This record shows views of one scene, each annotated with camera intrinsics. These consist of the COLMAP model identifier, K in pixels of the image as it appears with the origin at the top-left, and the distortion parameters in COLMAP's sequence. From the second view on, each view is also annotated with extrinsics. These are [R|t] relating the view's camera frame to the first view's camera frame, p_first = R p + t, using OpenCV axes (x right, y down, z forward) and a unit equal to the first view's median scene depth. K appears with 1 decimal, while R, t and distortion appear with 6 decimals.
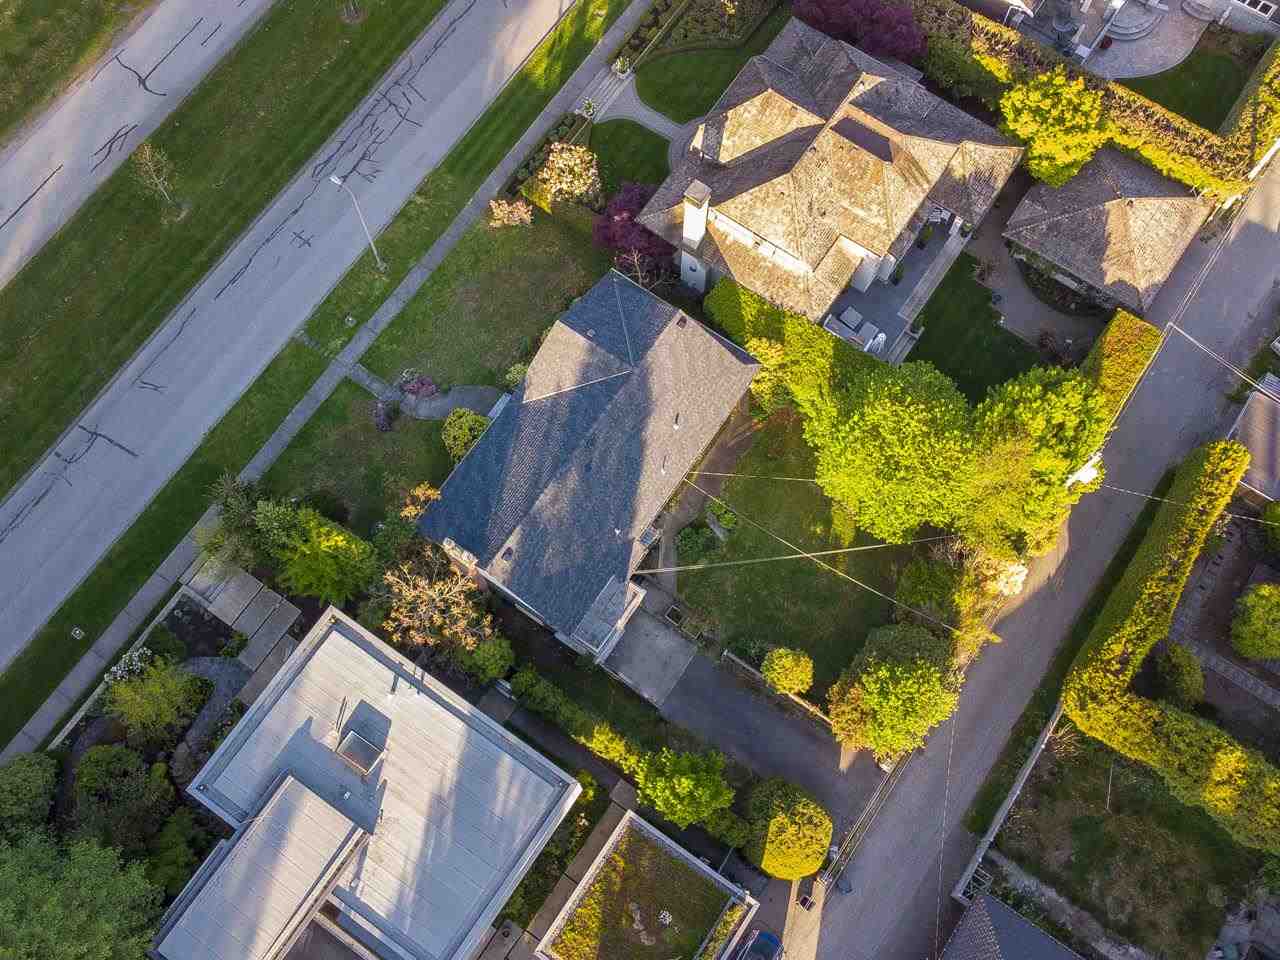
lens RADIAL K [[1247.2, 0, 640.0], [0, 1247.2, 480.0], [0, 0, 1]] dist [0.117907, 0.000268]
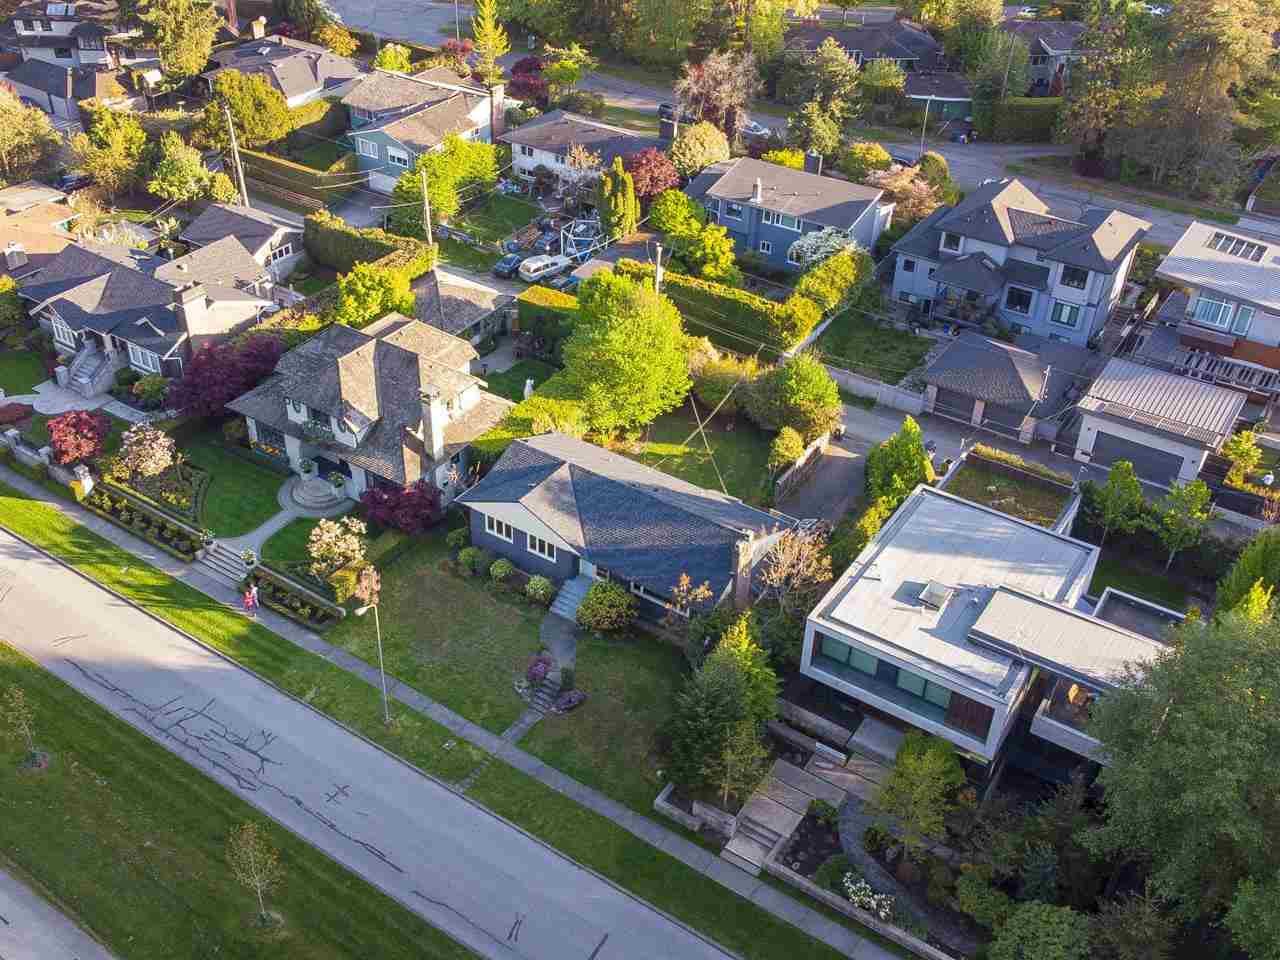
lens RADIAL K [[1214.3, 0, 590.3], [0, 1214.3, 478.3], [0, 0, 1]] dist [0.068976, -0.009556]
pose [[0.002483, -0.581218, 0.813744, -0.900584], [0.945861, 0.265478, 0.186732, -0.264261], [-0.324563, 0.769225, 0.550410, 0.355296]]
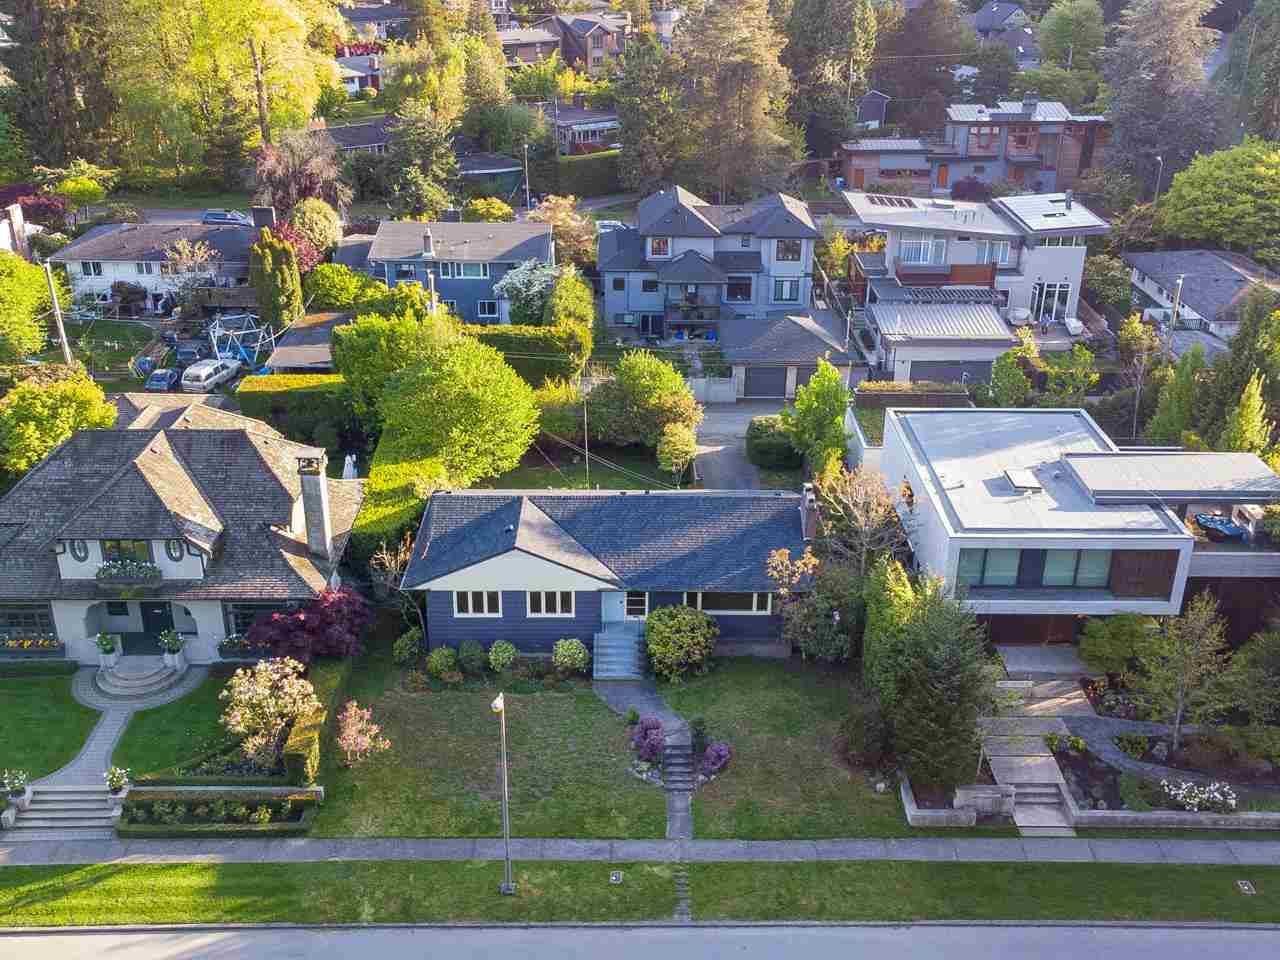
lens RADIAL K [[1239.2, 0, 640.0], [0, 1239.2, 480.0], [0, 0, 1]] dist [0.034494, -0.006068]
pose [[-0.574411, -0.356720, 0.736751, -0.664549], [0.774433, 0.054723, 0.630285, -0.552093], [-0.265152, 0.932607, 0.244822, 0.714477]]
